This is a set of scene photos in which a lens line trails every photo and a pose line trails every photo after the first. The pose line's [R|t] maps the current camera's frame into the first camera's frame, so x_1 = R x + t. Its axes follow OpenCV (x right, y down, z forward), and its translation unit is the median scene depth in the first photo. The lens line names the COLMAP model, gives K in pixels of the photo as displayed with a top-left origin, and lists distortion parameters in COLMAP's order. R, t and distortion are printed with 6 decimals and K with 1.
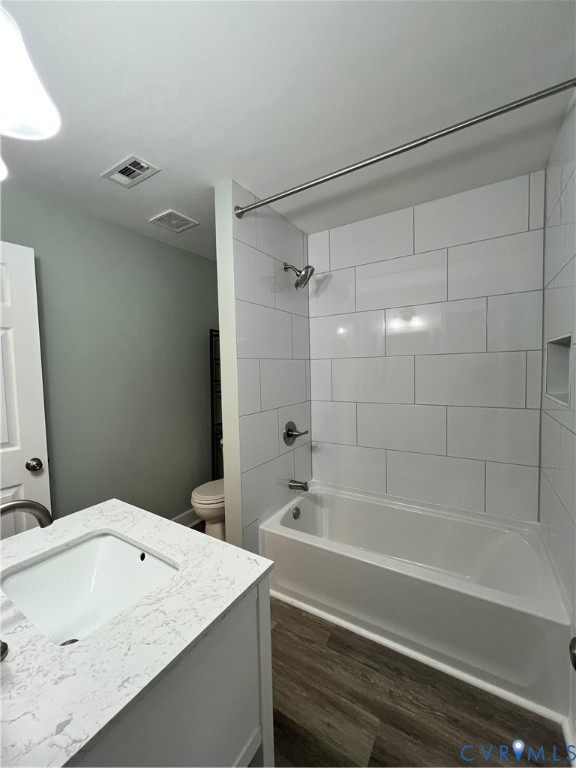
lens RADIAL K [[311.1, 0, 288.0], [0, 311.1, 384.0], [0, 0, 1]] dist [0.000483, -0.000013]
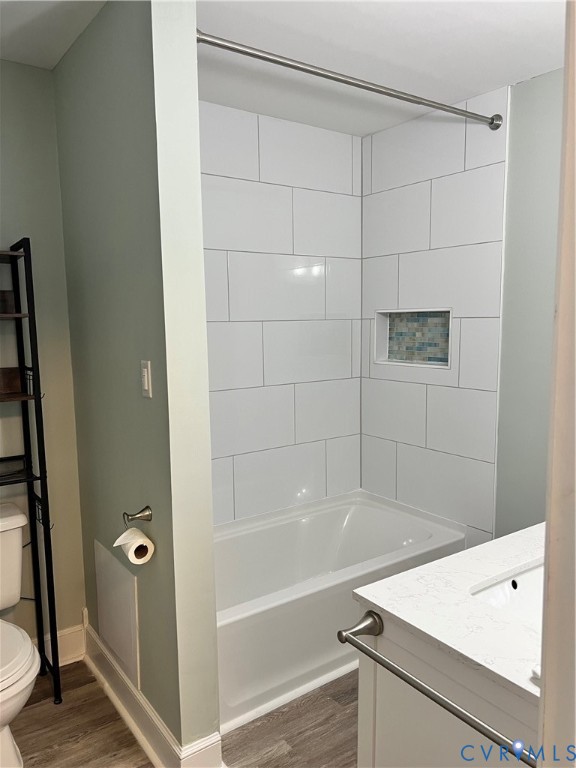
lens RADIAL K [[578.3, 0, 288.0], [0, 578.3, 384.0], [0, 0, 1]] dist [0.104765, -0.177762]
pose [[0.380847, -0.082978, 0.920907, -0.951201], [0.052511, 0.996299, 0.068055, -0.035143], [-0.923146, 0.022439, 0.383795, 0.453089]]
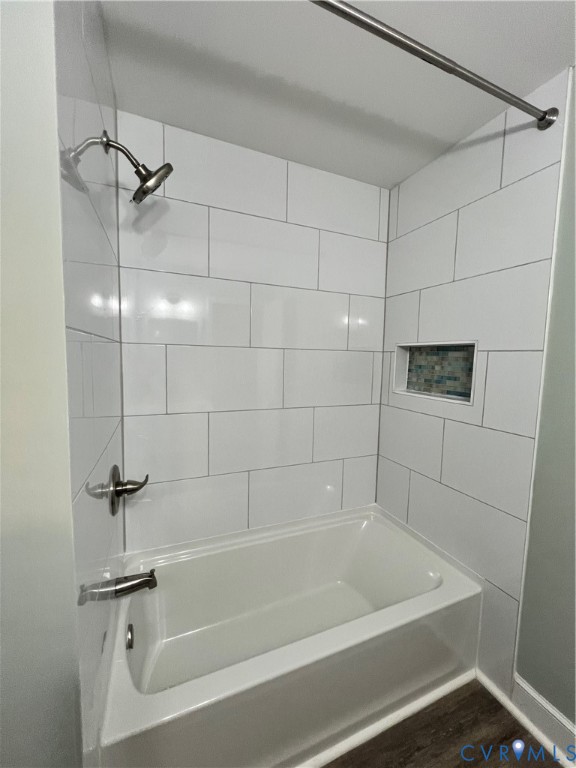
lens RADIAL K [[308.7, 0, 288.0], [0, 308.7, 384.0], [0, 0, 1]] dist [-0.001915, 0.000300]
pose [[0.576206, -0.031796, 0.816686, -0.273646], [0.007808, 0.999412, 0.033401, -0.029572], [-0.817267, -0.012869, 0.576115, 0.578076]]
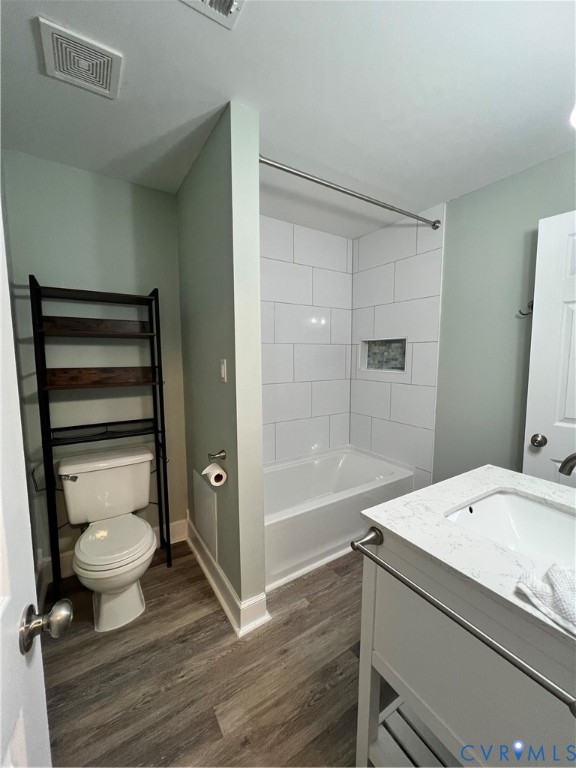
lens RADIAL K [[308.7, 0, 288.0], [0, 308.7, 384.0], [0, 0, 1]] dist [-0.001915, 0.000300]
pose [[0.428213, -0.061676, 0.901571, -0.822614], [0.039474, 0.997993, 0.049523, 0.010337], [-0.902815, 0.014382, 0.429788, 0.530780]]
